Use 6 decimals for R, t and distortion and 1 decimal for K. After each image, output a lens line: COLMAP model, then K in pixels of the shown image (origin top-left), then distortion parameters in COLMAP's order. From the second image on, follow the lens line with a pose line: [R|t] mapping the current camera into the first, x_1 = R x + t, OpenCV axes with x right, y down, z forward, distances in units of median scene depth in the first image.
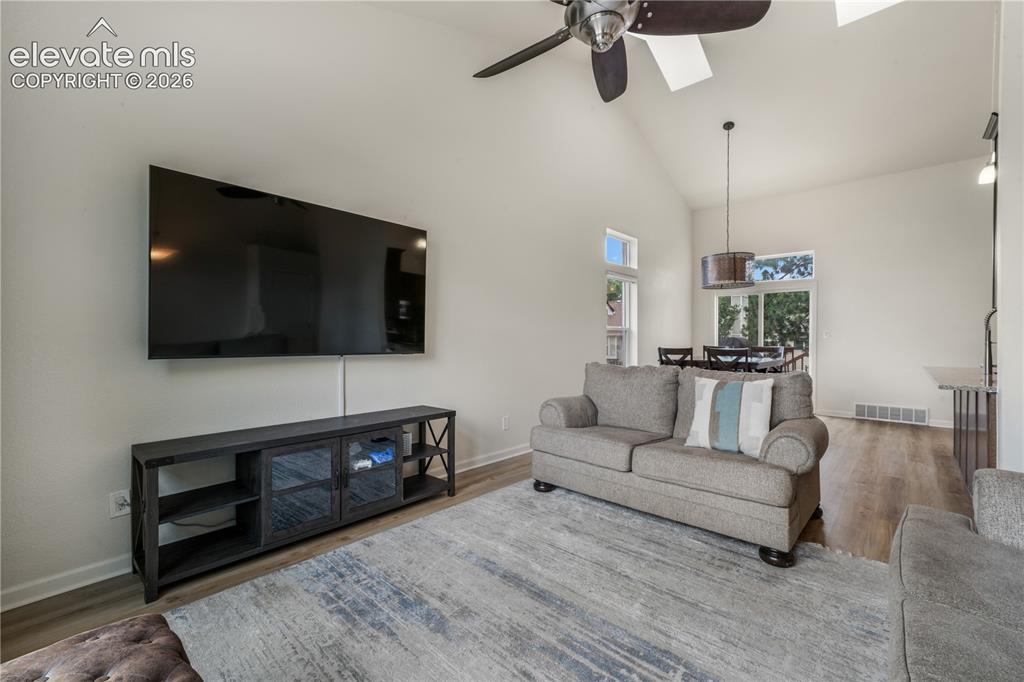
lens RADIAL K [[429.6, 0, 511.6], [0, 429.6, 345.8], [0, 0, 1]] dist [0.004086, 0.000230]
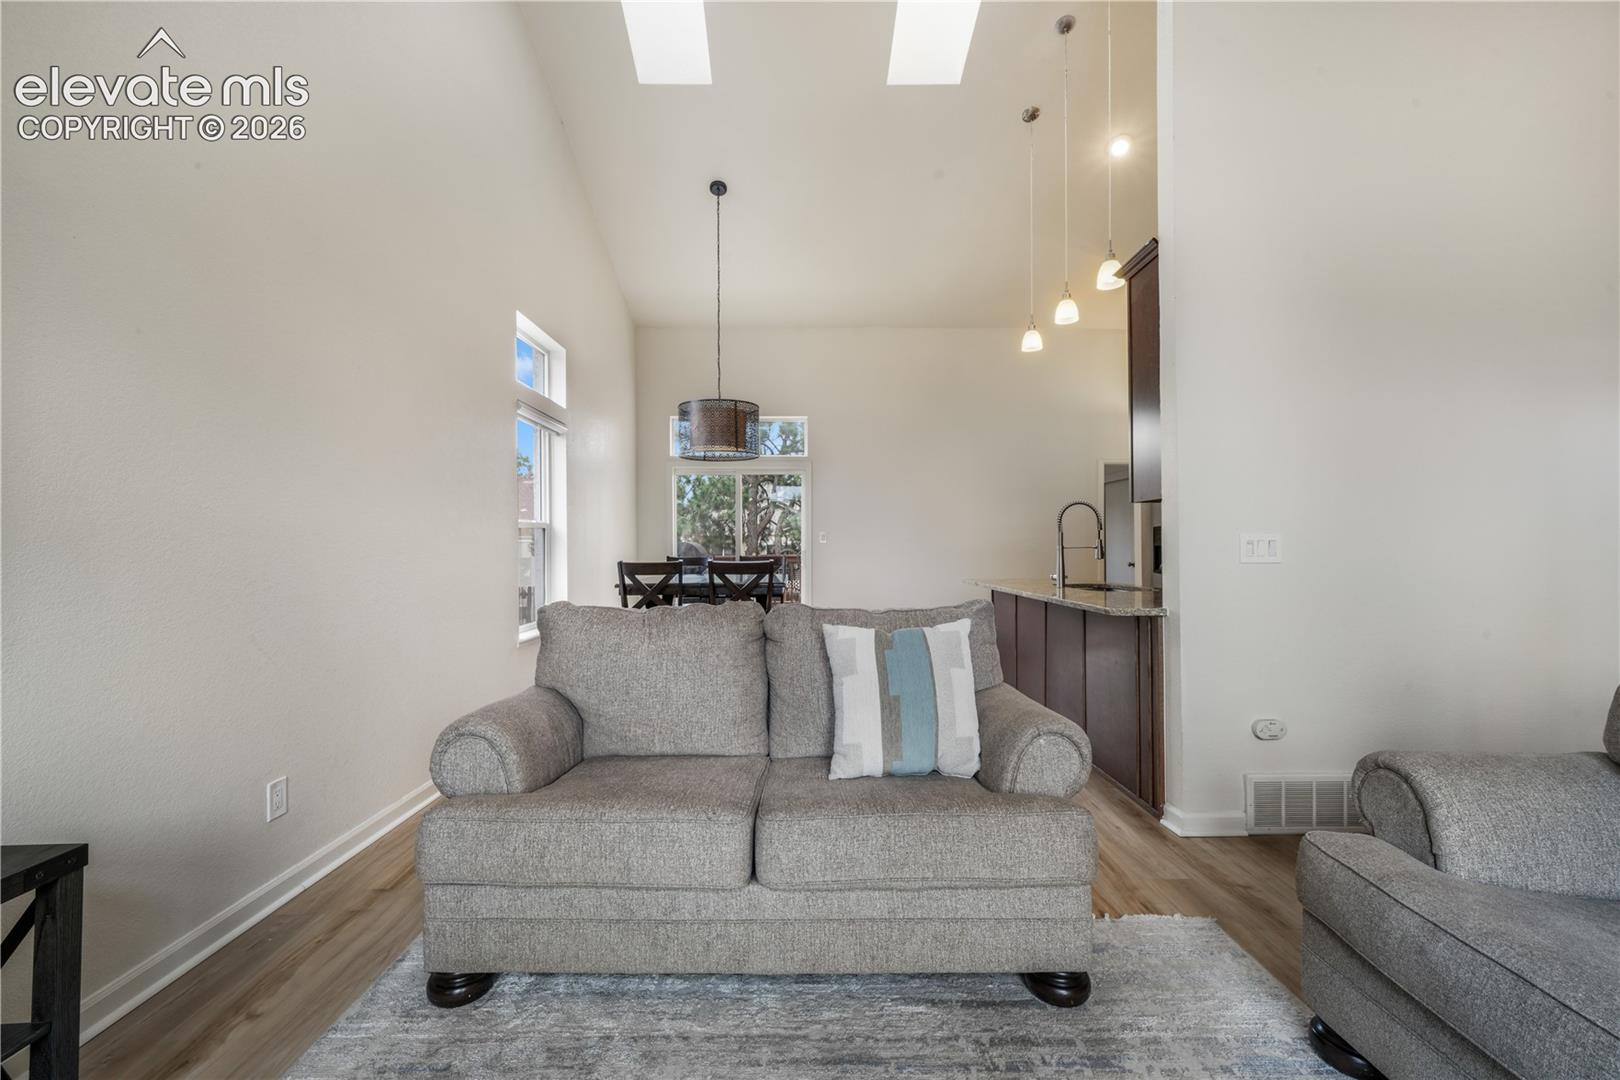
lens RADIAL K [[679.6, 0, 809.4], [0, 679.6, 547.6], [0, 0, 1]] dist [0.004086, 0.000230]
pose [[0.734211, -0.006456, 0.678891, -0.084457], [0.015059, 0.999864, -0.006778, -0.006954], [-0.678754, 0.015200, 0.734208, 0.405240]]
